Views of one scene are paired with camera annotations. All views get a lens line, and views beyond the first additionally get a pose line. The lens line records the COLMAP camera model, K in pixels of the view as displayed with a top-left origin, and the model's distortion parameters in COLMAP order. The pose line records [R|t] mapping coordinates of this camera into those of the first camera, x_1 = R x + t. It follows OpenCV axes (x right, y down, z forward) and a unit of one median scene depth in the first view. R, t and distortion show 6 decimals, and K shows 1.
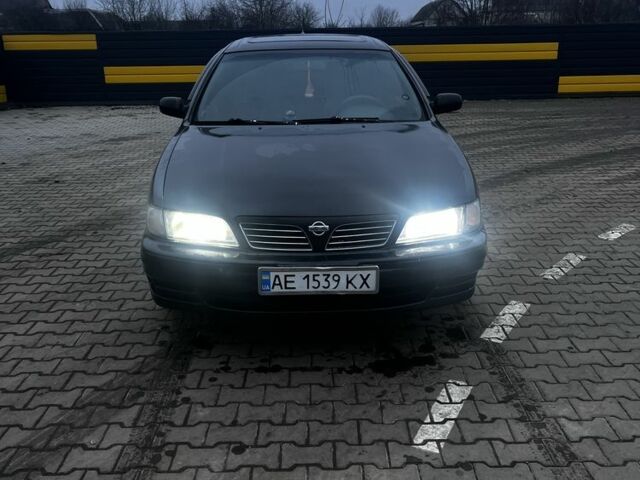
lens RADIAL K [[649.4, 0, 317.2], [0, 649.4, 240.5], [0, 0, 1]] dist [0.096452, -0.130394]
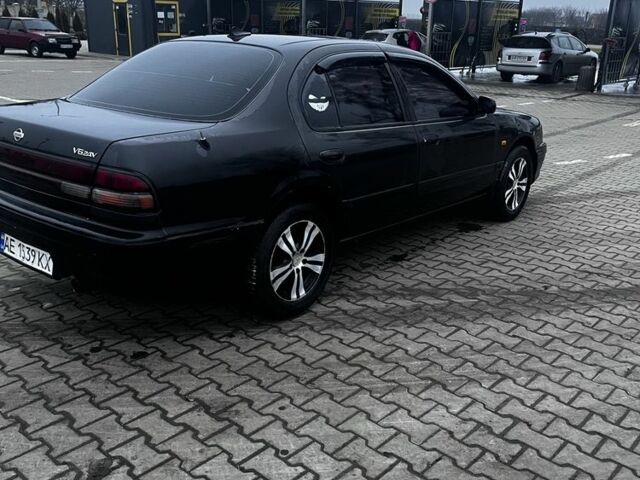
lens RADIAL K [[649.4, 0, 317.2], [0, 649.4, 240.5], [0, 0, 1]] dist [0.096452, -0.130394]
pose [[-0.749567, -0.220028, 0.624289, -1.119517], [0.174973, 0.843727, 0.507453, -0.939807], [-0.638384, 0.489604, -0.593931, 2.952224]]
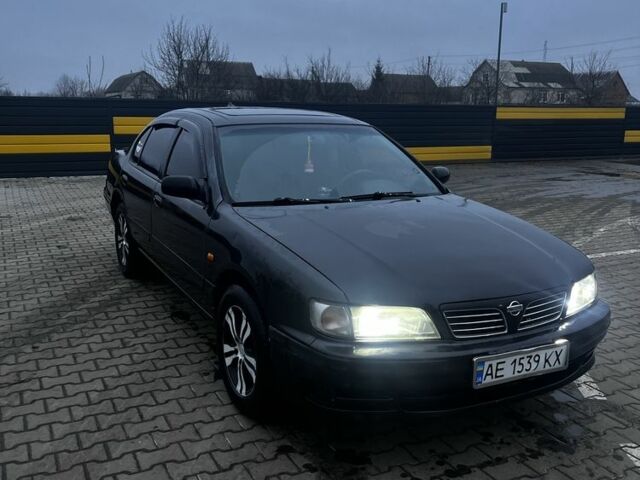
lens RADIAL K [[649.4, 0, 317.2], [0, 649.4, 240.5], [0, 0, 1]] dist [0.096452, -0.130394]
pose [[0.900996, -0.065017, 0.428927, -0.659703], [0.108916, 0.990940, -0.078579, -0.072848], [-0.419932, 0.117517, 0.899915, 0.245642]]
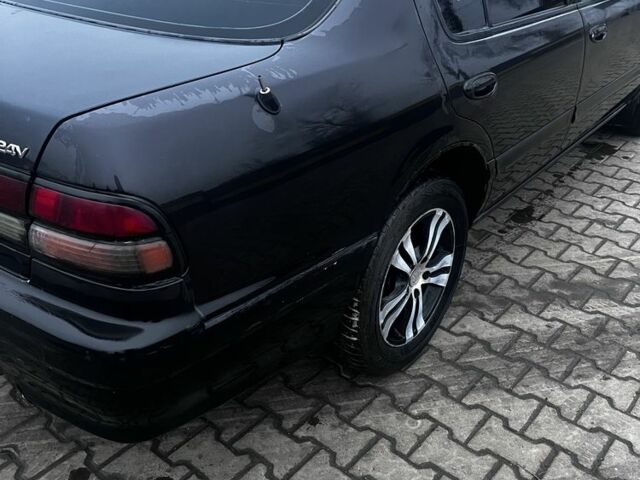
lens RADIAL K [[649.4, 0, 317.2], [0, 649.4, 240.5], [0, 0, 1]] dist [0.096452, -0.130394]
pose [[-0.766324, -0.311370, 0.561958, -0.635430], [0.198137, 0.717524, 0.667758, -0.811822], [-0.611138, 0.623064, -0.488162, 2.651107]]
